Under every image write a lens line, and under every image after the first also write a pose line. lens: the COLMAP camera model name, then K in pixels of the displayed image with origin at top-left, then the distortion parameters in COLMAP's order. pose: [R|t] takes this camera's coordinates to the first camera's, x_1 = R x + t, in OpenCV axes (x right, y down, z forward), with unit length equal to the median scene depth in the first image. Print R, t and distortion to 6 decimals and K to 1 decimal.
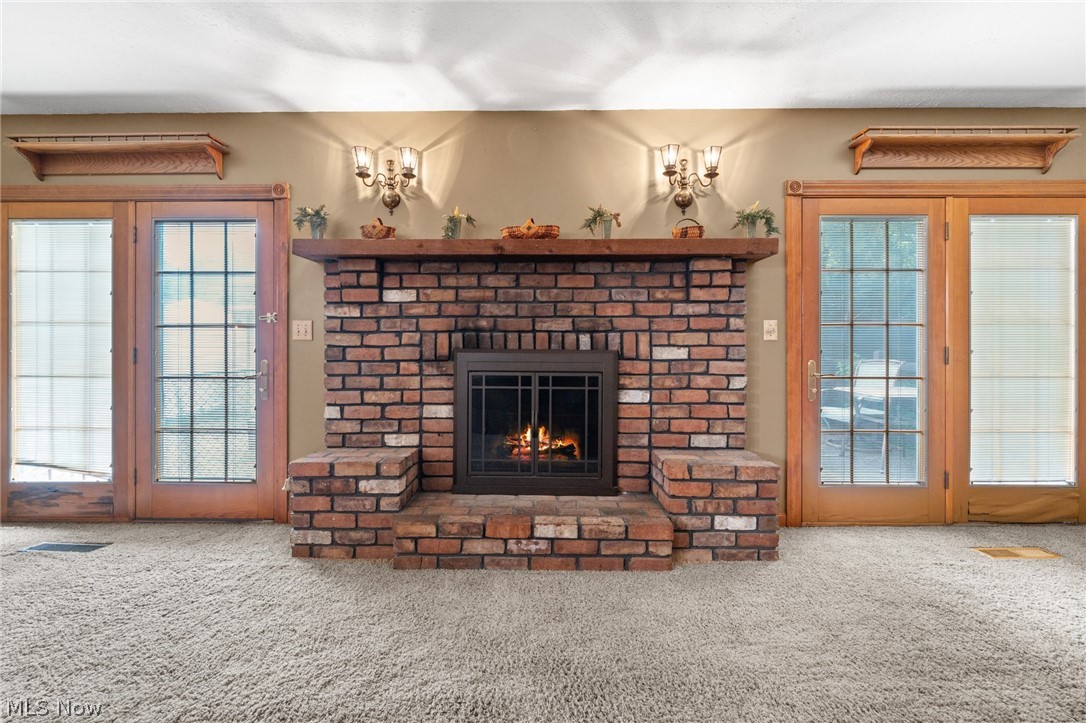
lens RADIAL K [[431.9, 0, 540.9], [0, 431.9, 356.4], [0, 0, 1]] dist [-0.001512, -0.000012]
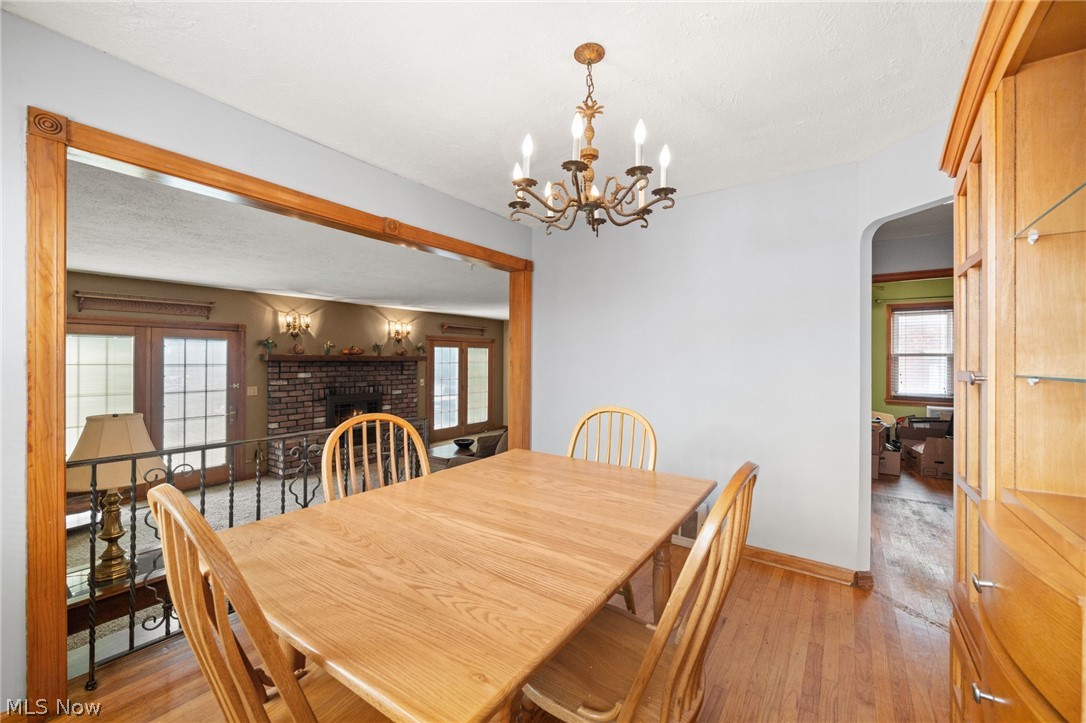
lens RADIAL K [[431.9, 0, 545.0], [0, 431.9, 360.6], [0, 0, 1]] dist [-0.001512, -0.000012]
pose [[0.561834, -0.000239, 0.827250, -1.602356], [-0.000692, 0.999999, 0.000759, -0.227659], [-0.827249, -0.000999, 0.561834, -1.538166]]
